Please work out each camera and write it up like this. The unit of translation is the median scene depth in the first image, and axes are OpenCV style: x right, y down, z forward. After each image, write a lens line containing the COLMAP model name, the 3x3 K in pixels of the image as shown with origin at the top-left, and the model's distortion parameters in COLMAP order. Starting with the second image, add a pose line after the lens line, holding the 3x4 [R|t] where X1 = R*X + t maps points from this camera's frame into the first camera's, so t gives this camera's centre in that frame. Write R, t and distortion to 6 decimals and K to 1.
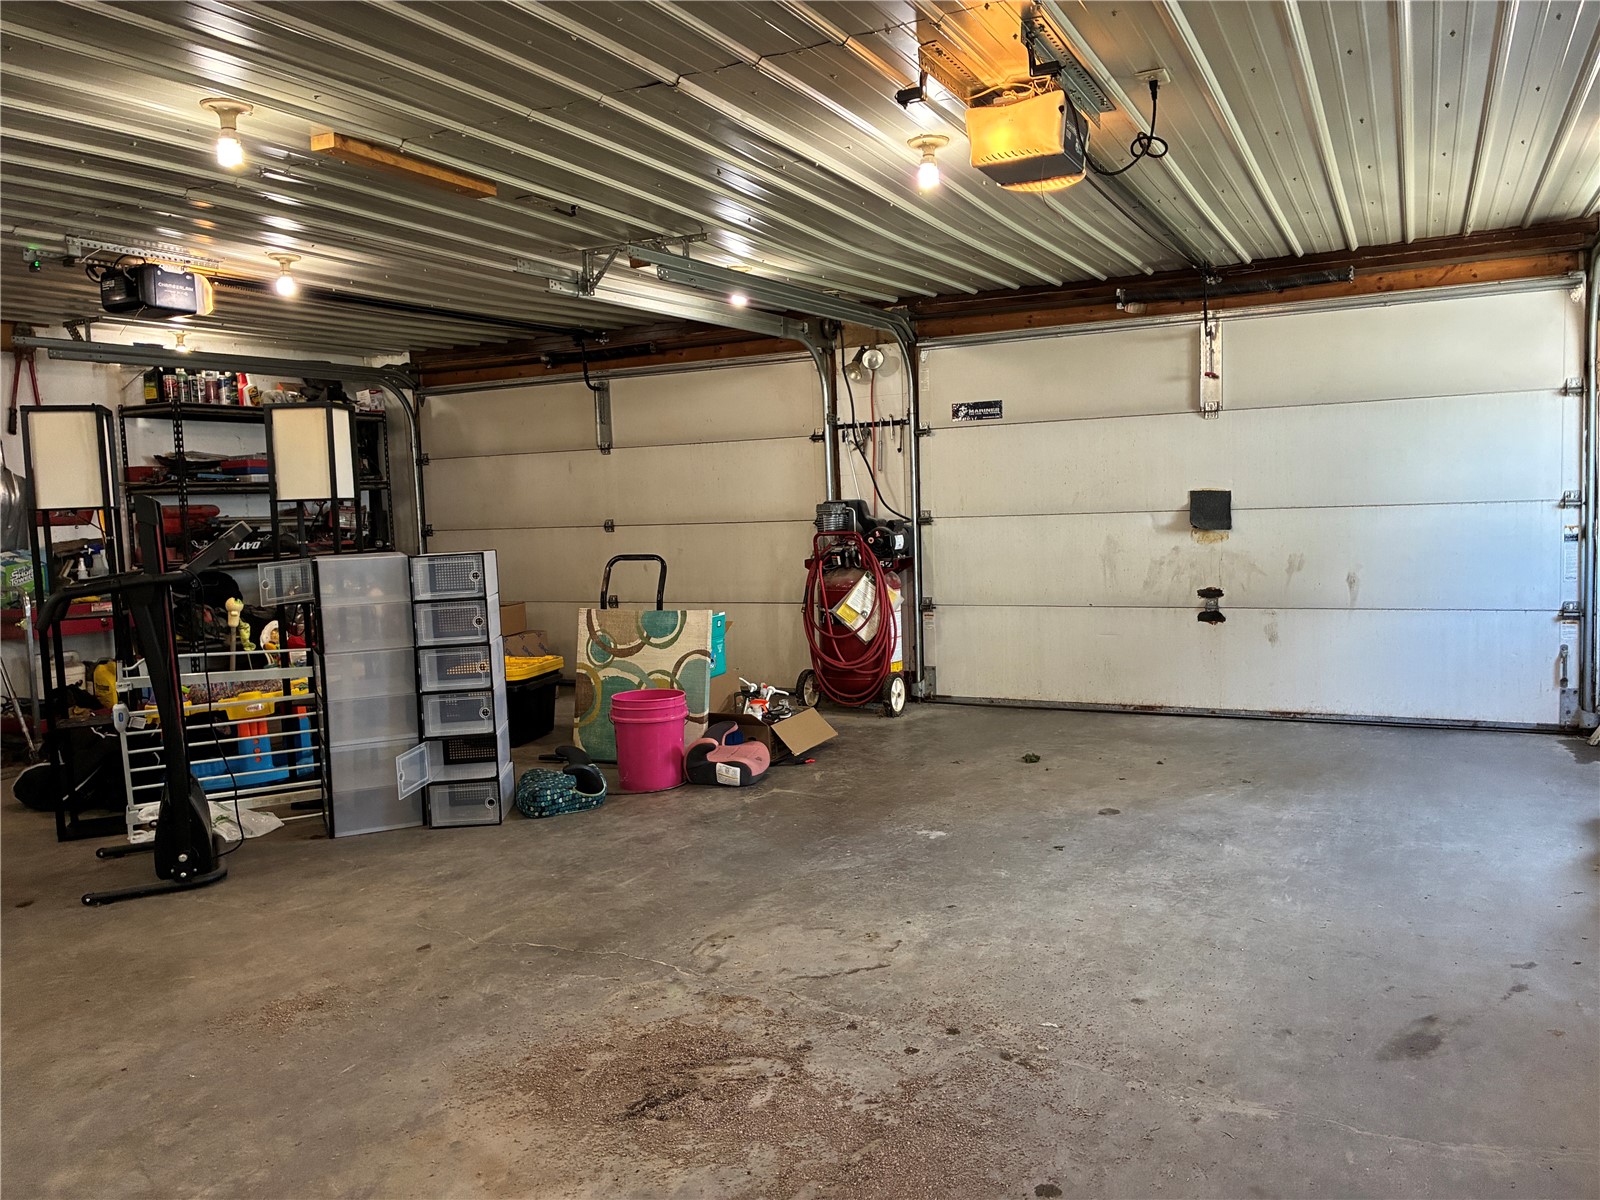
lens RADIAL K [[1203.5, 0, 800.0], [0, 1203.5, 600.0], [0, 0, 1]] dist [0.037771, -0.049702]
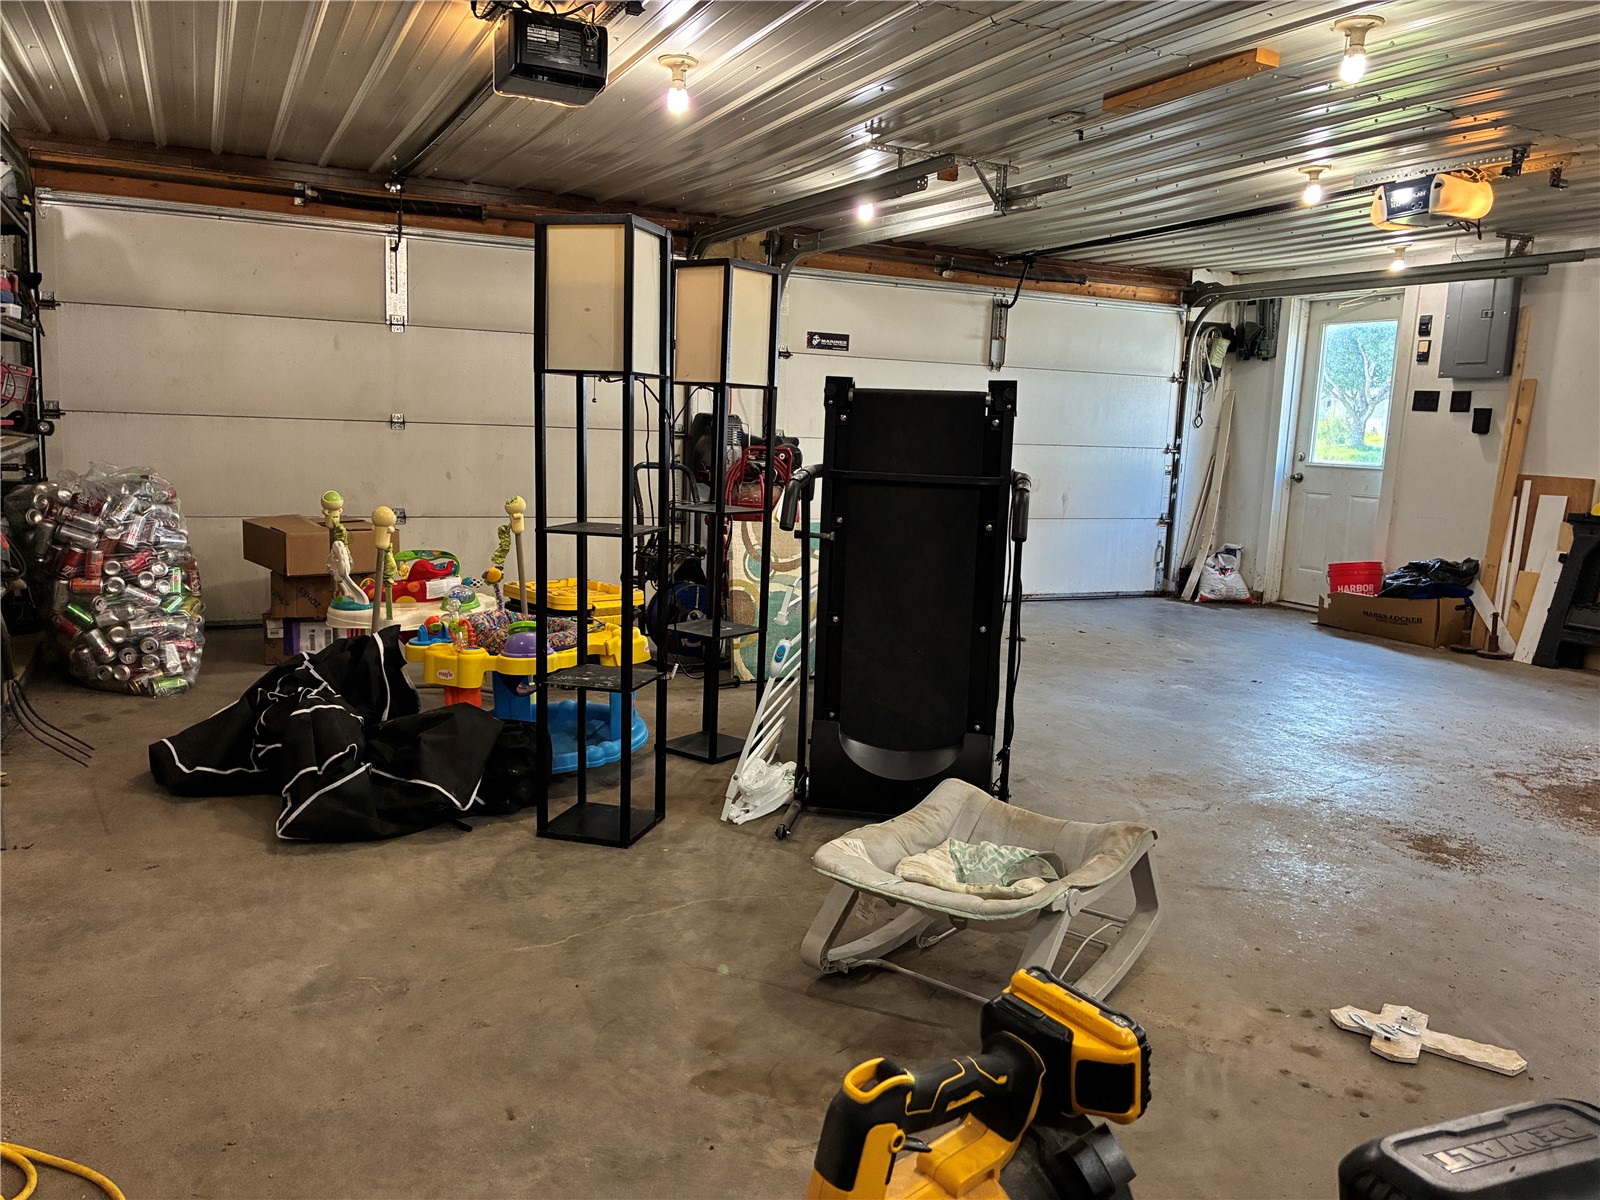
lens RADIAL K [[1203.5, 0, 800.0], [0, 1203.5, 600.0], [0, 0, 1]] dist [0.037771, -0.049702]
pose [[0.601742, -0.057595, 0.796611, -0.887010], [0.006725, 0.997727, 0.067056, 0.006026], [-0.798662, -0.034993, 0.600761, 0.408098]]
